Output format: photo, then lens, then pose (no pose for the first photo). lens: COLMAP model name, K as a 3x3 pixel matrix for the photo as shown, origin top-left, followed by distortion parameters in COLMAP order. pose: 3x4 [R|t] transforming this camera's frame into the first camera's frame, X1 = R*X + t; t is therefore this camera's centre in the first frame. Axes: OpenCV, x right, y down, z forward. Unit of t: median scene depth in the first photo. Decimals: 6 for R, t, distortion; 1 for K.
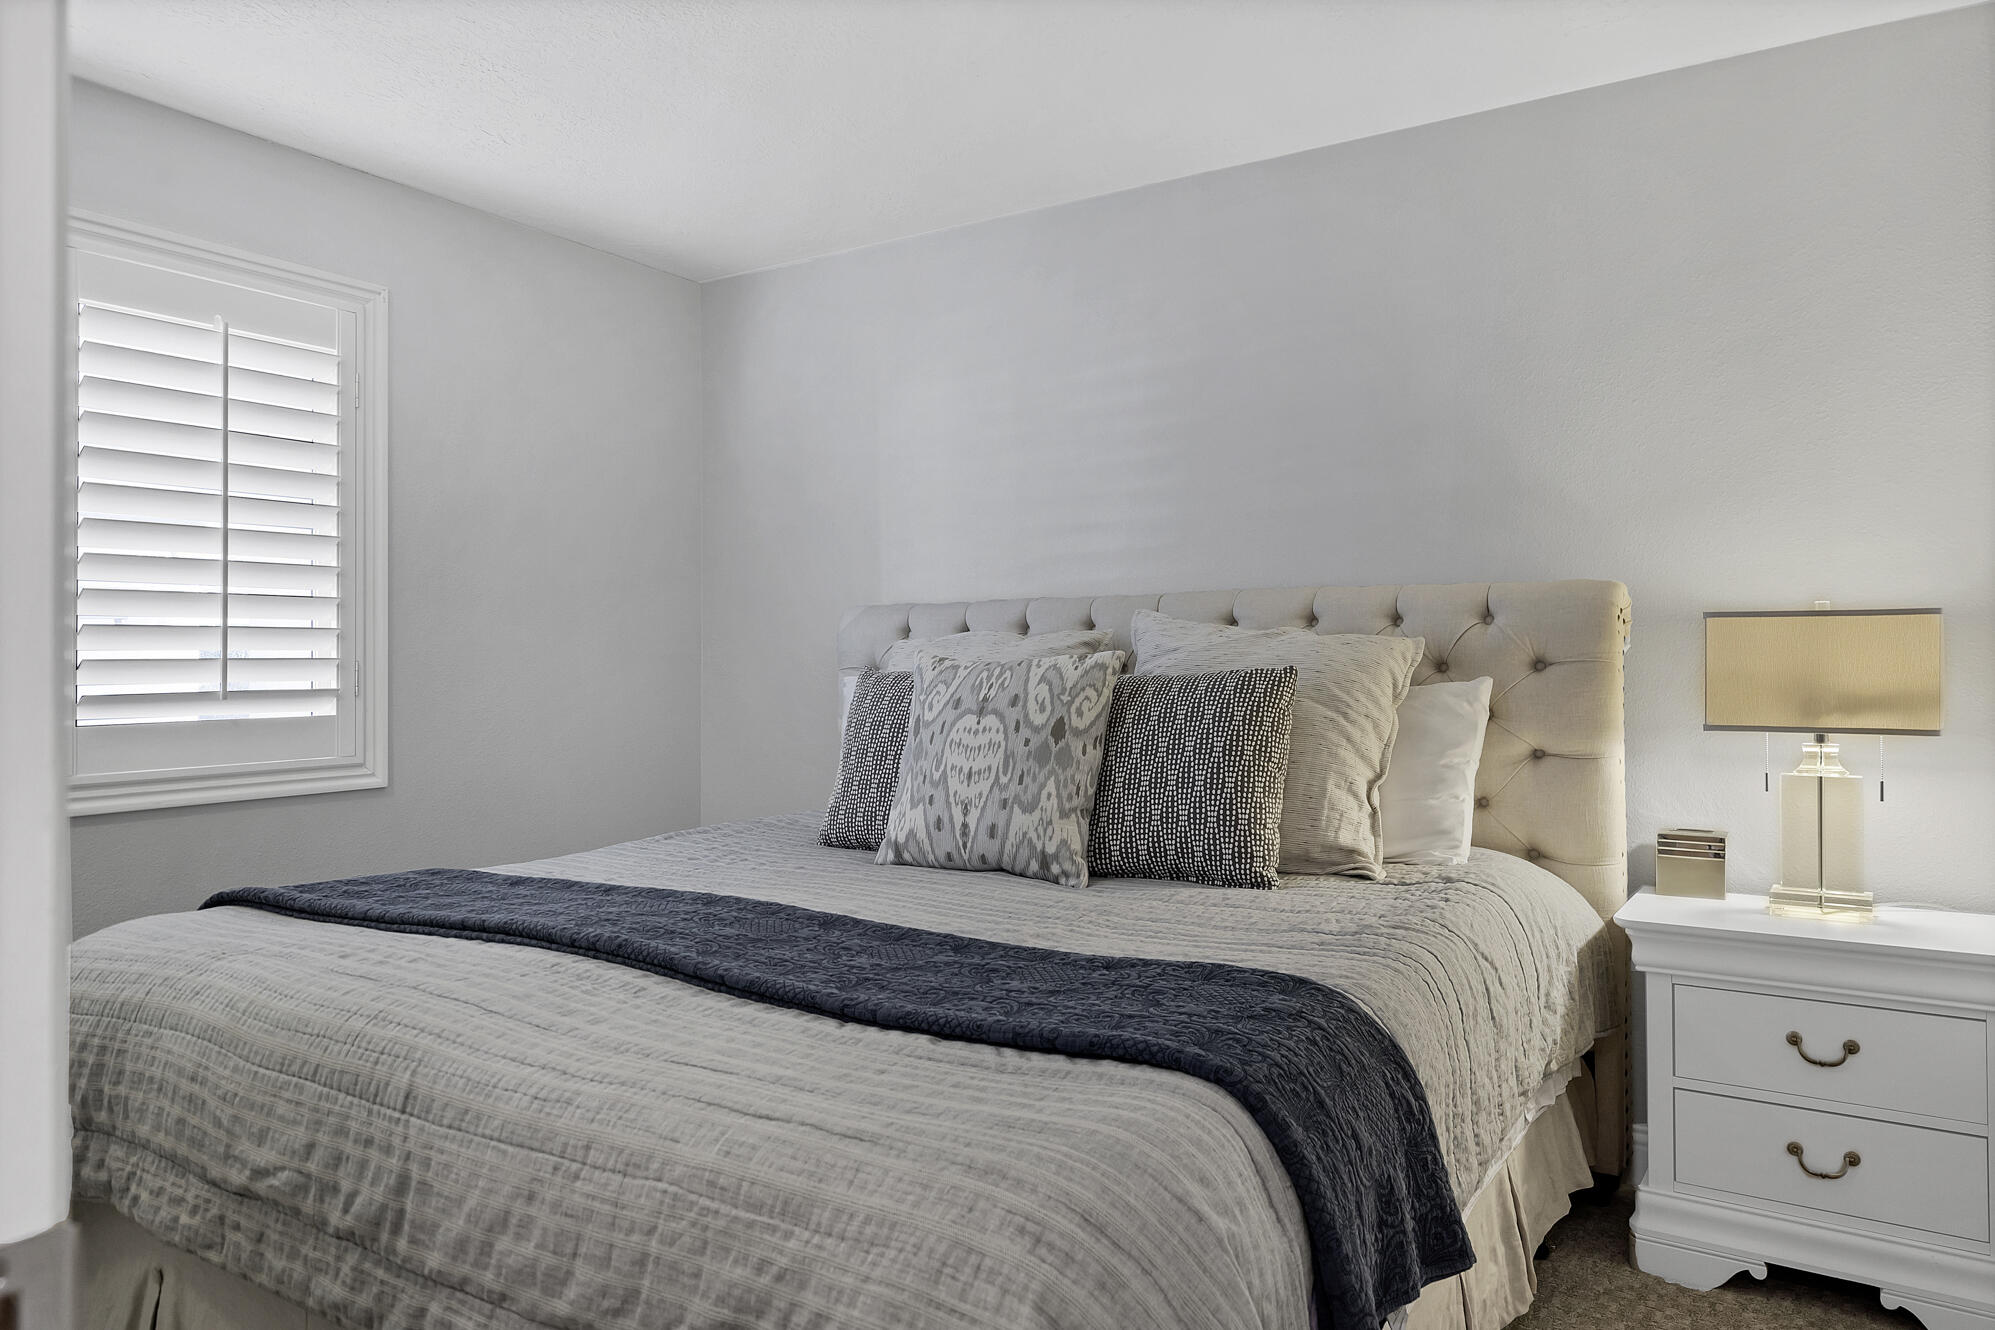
lens RADIAL K [[1288.6, 0, 1011.4], [0, 1288.6, 672.4], [0, 0, 1]] dist [0.011588, 0.004188]
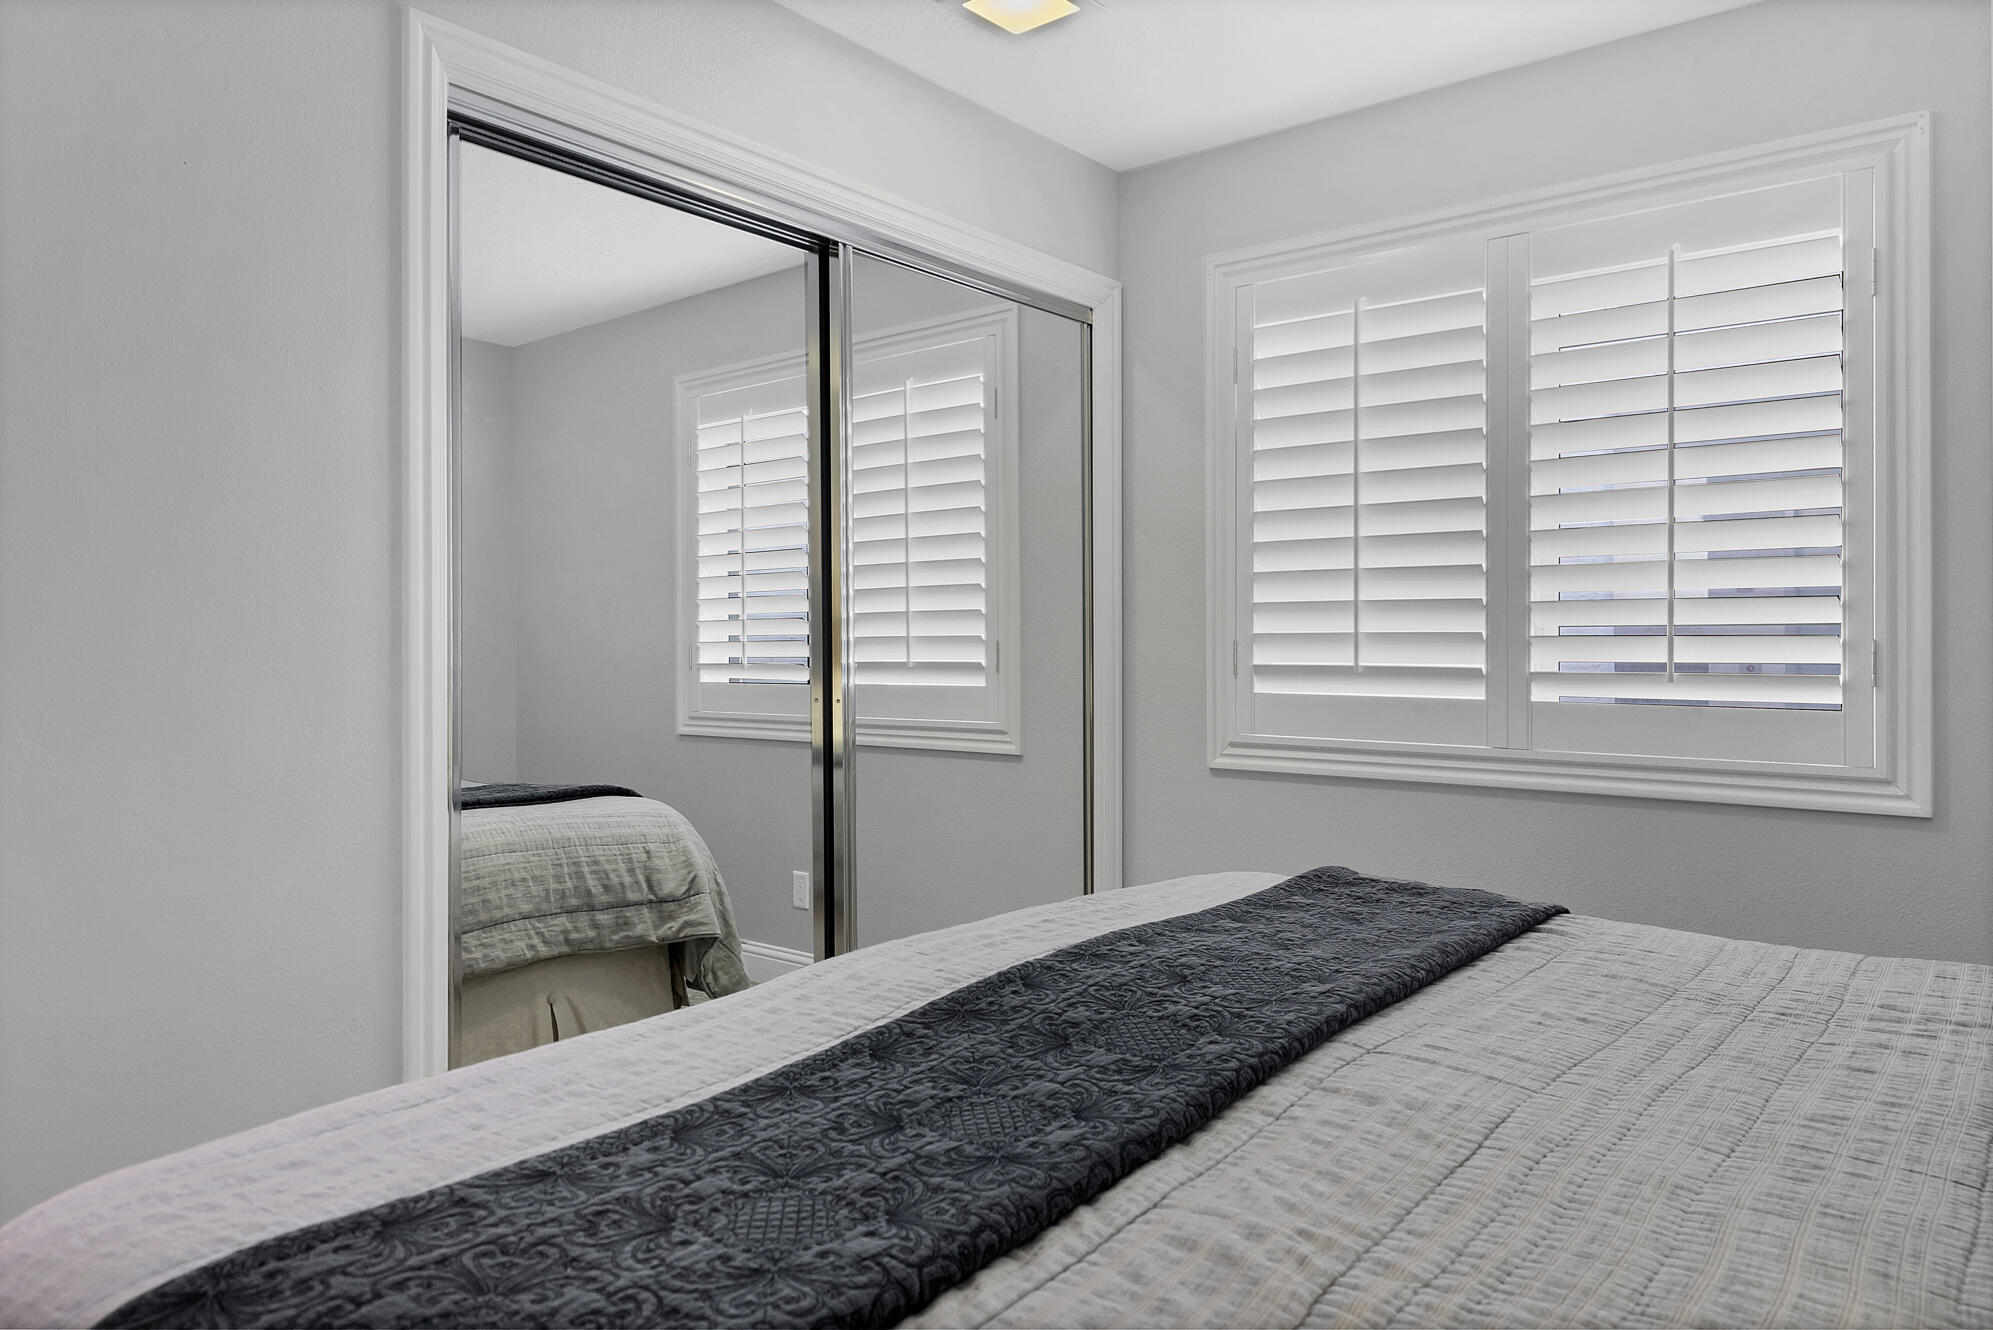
lens RADIAL K [[1287.3, 0, 969.3], [0, 1287.3, 614.1], [0, 0, 1]] dist [0.011588, 0.004188]
pose [[-0.130082, -0.008871, -0.991464, 0.342662], [-0.009971, 0.999921, -0.007638, -0.013391], [0.991453, 0.008892, -0.130160, 0.689493]]
